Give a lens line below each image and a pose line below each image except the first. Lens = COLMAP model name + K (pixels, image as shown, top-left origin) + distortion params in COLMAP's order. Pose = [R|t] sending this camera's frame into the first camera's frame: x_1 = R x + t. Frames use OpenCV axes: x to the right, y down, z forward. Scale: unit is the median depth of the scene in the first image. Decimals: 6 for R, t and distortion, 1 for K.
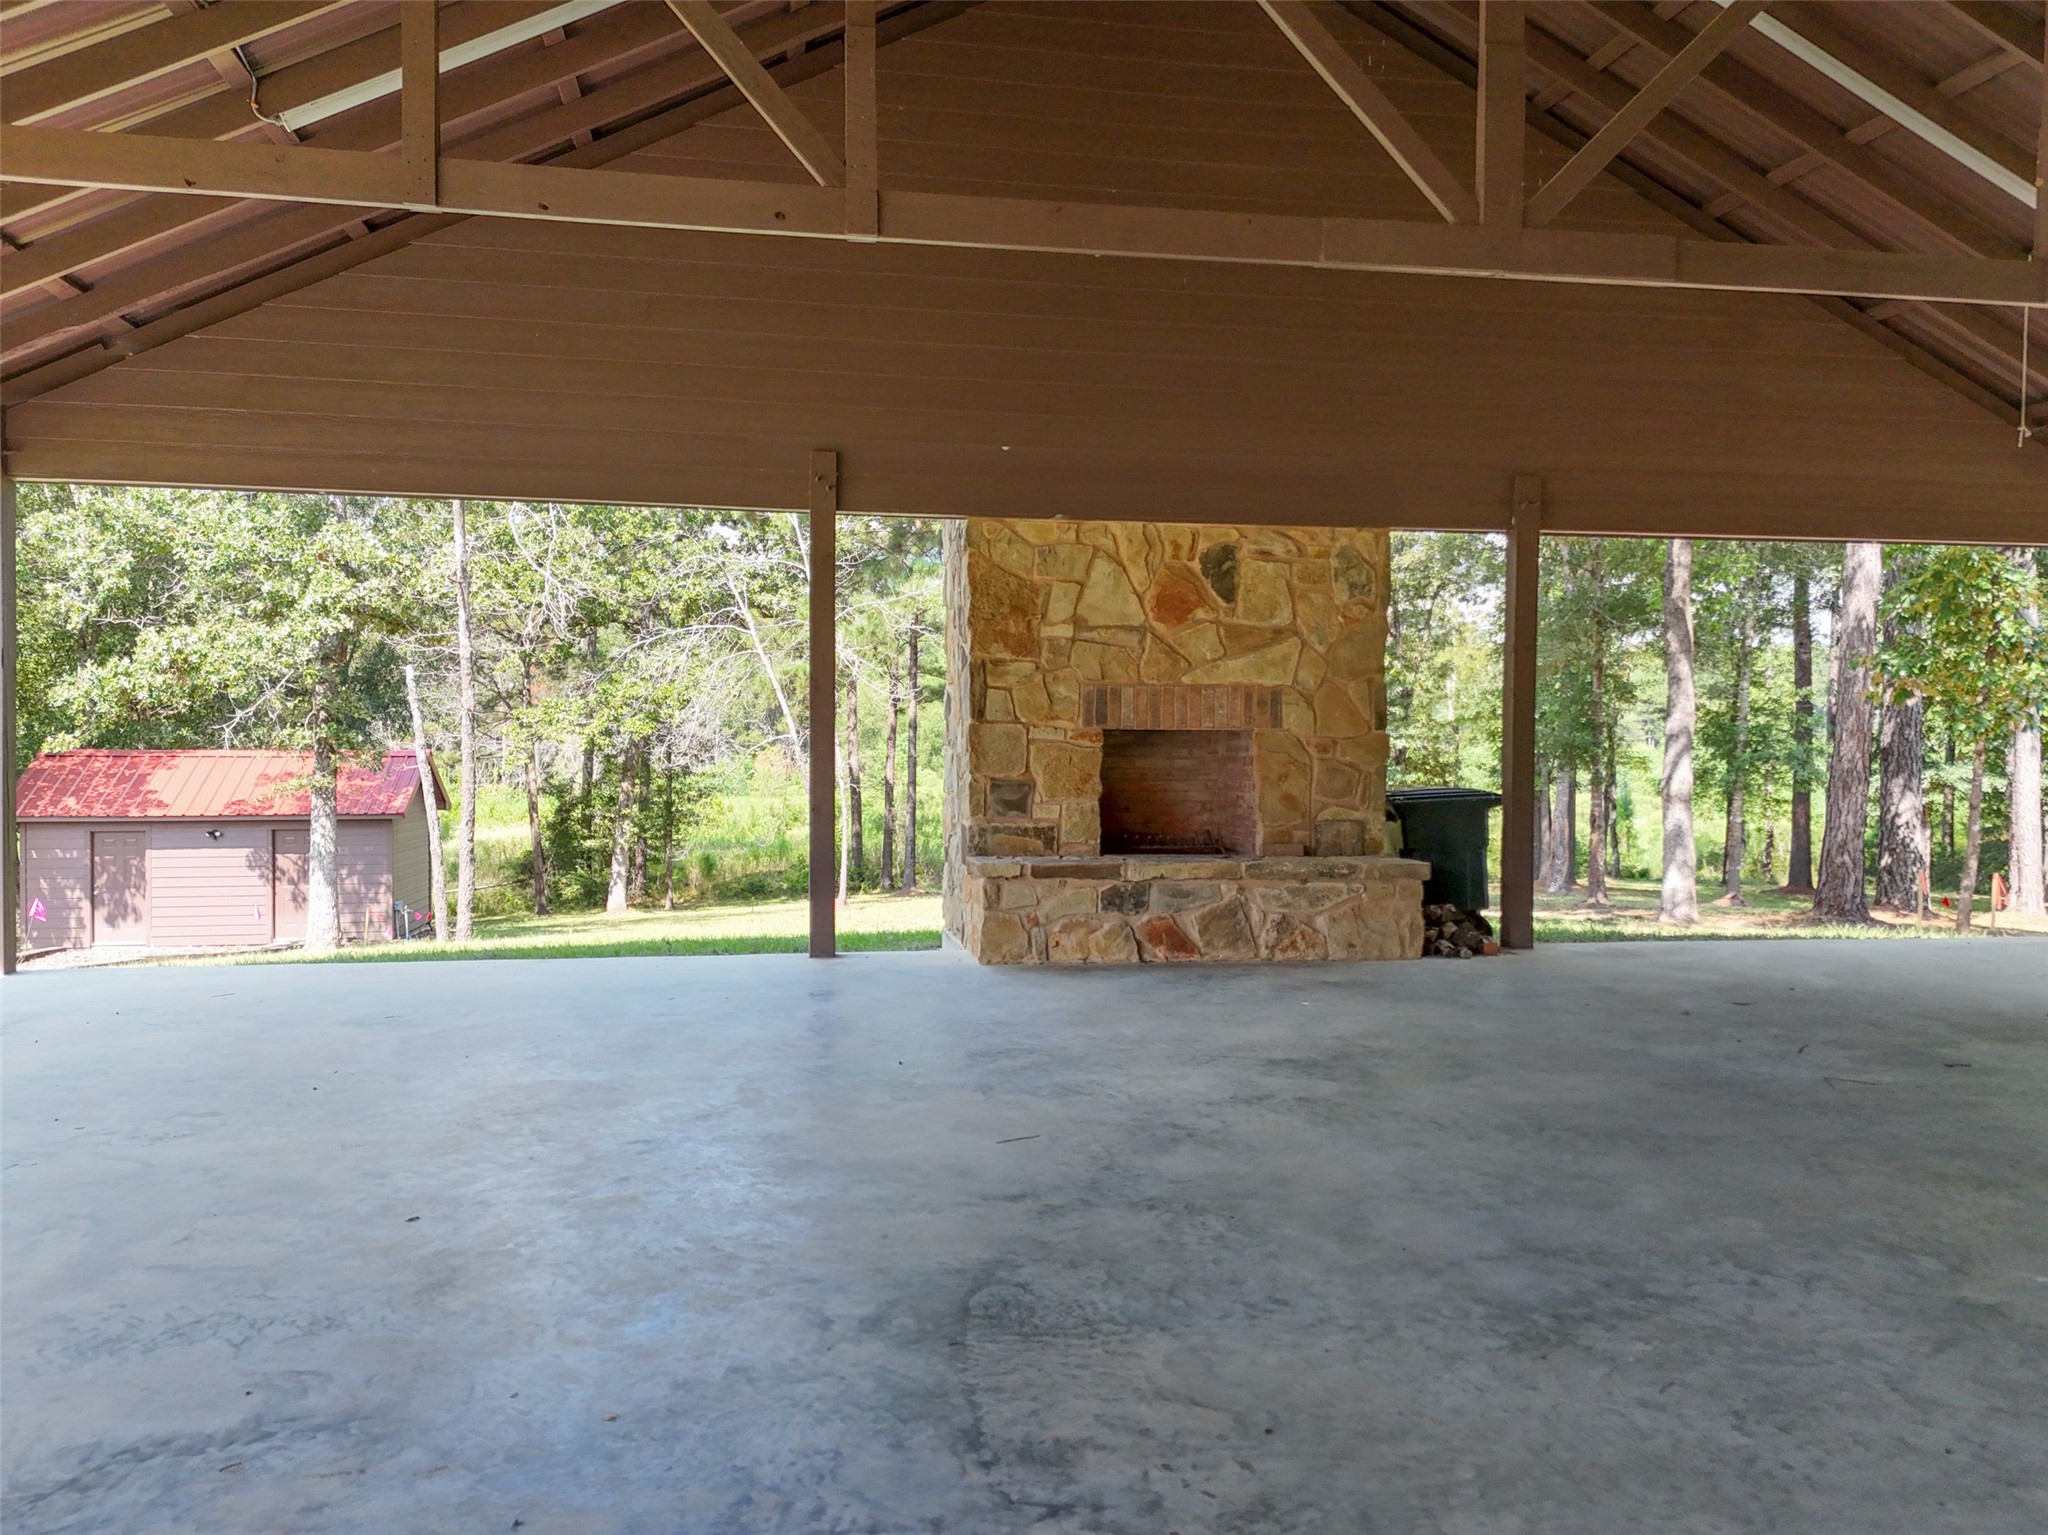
lens RADIAL K [[1504.7, 0, 1032.5], [0, 1504.7, 767.9], [0, 0, 1]] dist [0.102673, -0.109484]
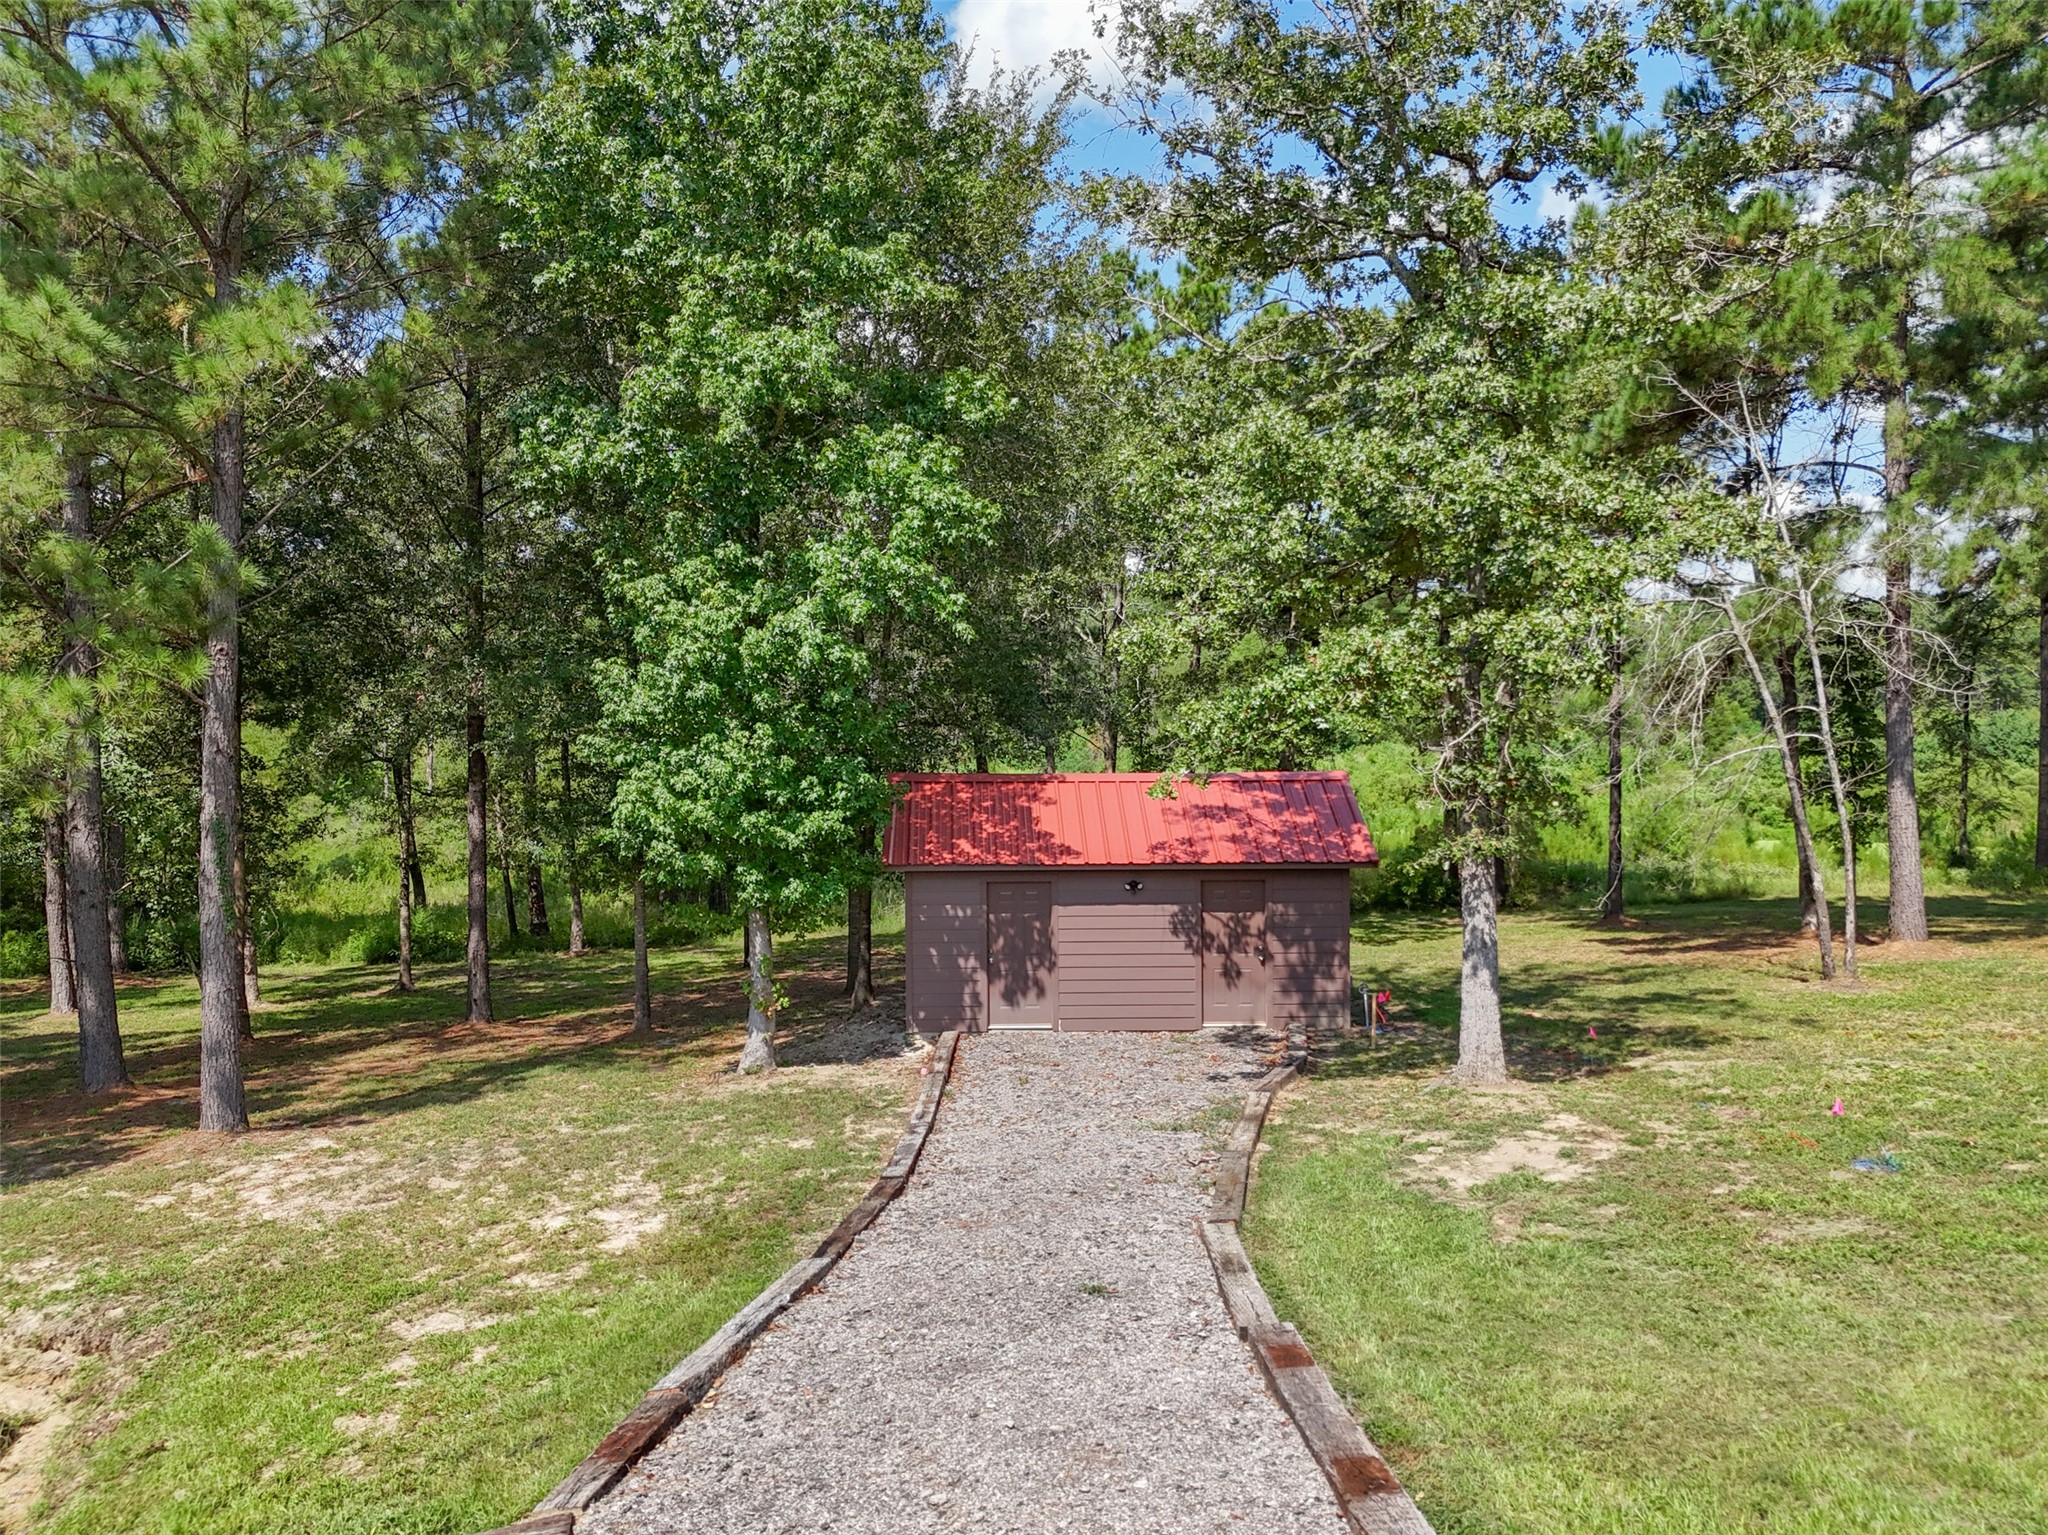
lens RADIAL K [[1504.7, 0, 1032.5], [0, 1504.7, 767.9], [0, 0, 1]] dist [0.102673, -0.109484]
pose [[0.990949, 0.001627, -0.134231, -0.486750], [0.000876, 0.999827, 0.018583, -0.031260], [0.134238, -0.018532, 0.990776, 0.247521]]
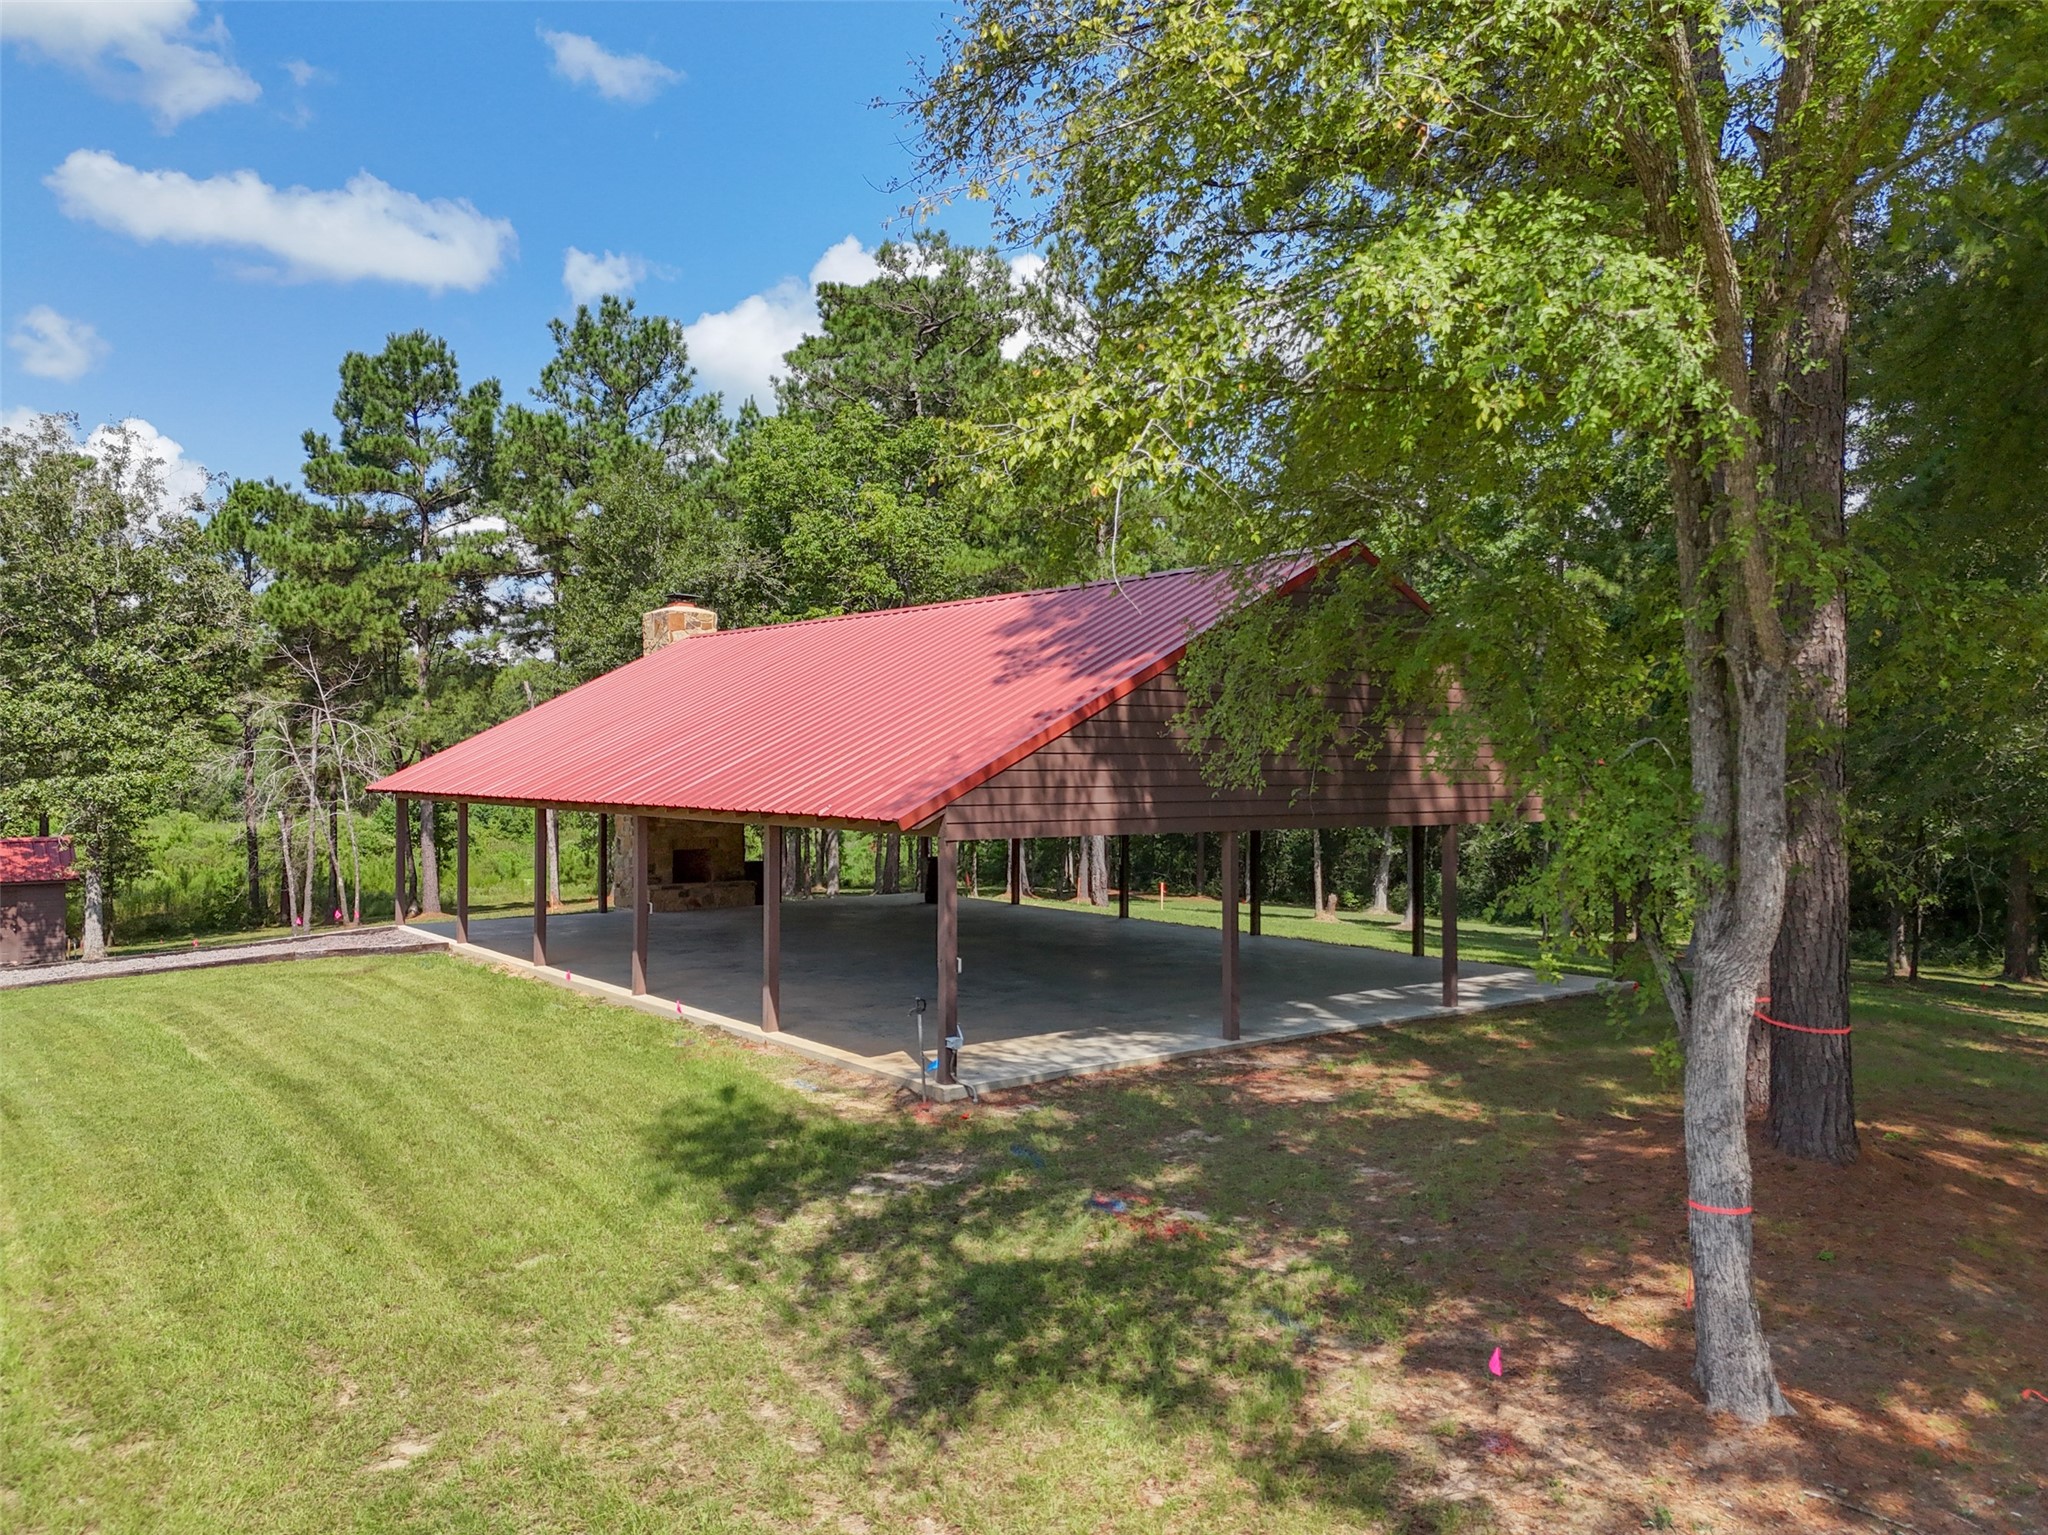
lens RADIAL K [[1504.7, 0, 1032.5], [0, 1504.7, 767.9], [0, 0, 1]] dist [0.102673, -0.109484]
pose [[0.879859, -0.004104, 0.475217, -0.304882], [0.011543, 0.999852, -0.012736, -0.054103], [-0.475095, 0.016691, 0.879776, -0.873002]]
